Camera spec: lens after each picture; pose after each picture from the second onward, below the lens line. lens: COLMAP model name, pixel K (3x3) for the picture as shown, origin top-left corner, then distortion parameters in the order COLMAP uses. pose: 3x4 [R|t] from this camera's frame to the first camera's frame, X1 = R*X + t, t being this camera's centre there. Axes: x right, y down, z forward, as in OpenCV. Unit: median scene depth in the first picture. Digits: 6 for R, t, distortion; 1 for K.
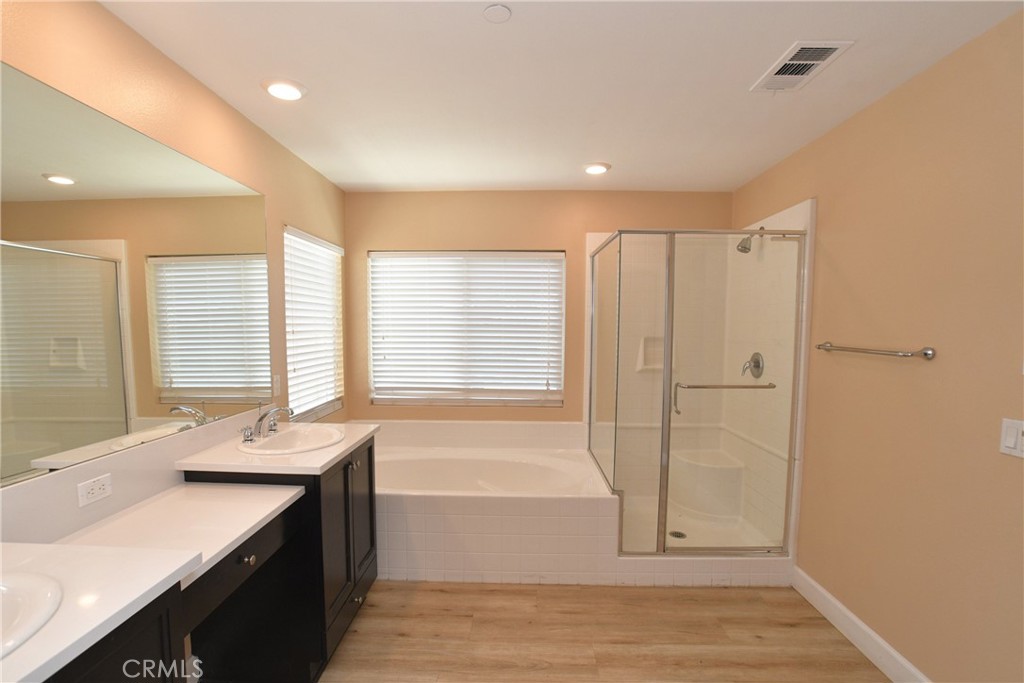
lens RADIAL K [[488.4, 0, 506.3], [0, 488.4, 362.0], [0, 0, 1]] dist [-0.080667, 0.038742]
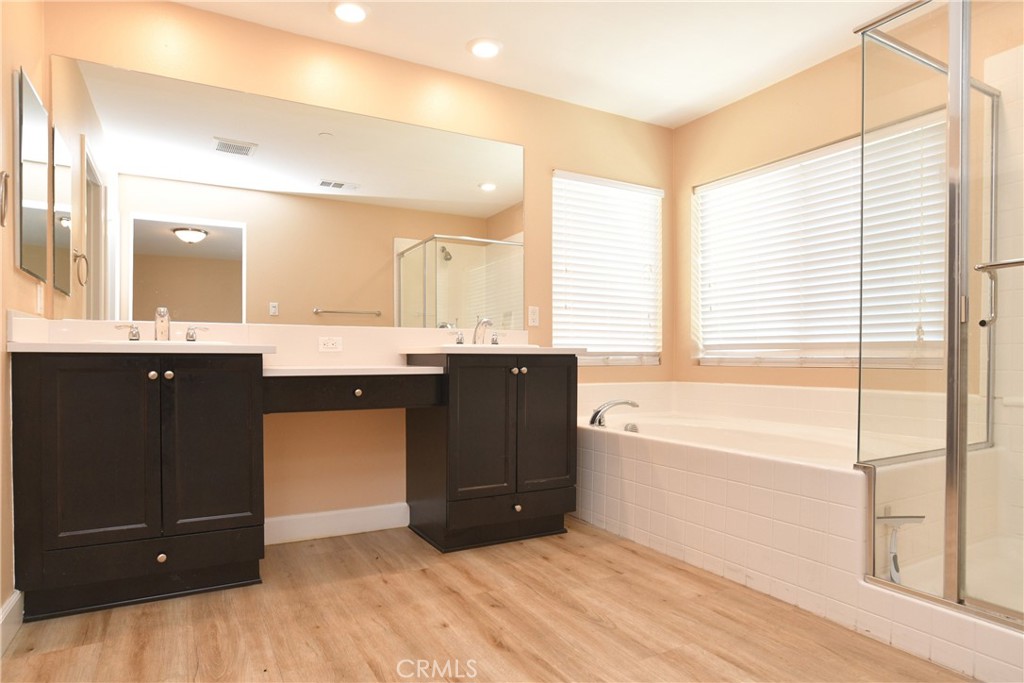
lens RADIAL K [[584.7, 0, 489.1], [0, 584.7, 357.5], [0, 0, 1]] dist [-0.047785, 0.001718]
pose [[0.507616, 0.003707, -0.861575, 0.588330], [-0.058952, 0.997797, -0.030440, 0.180748], [0.859564, 0.066243, 0.506716, 0.244363]]
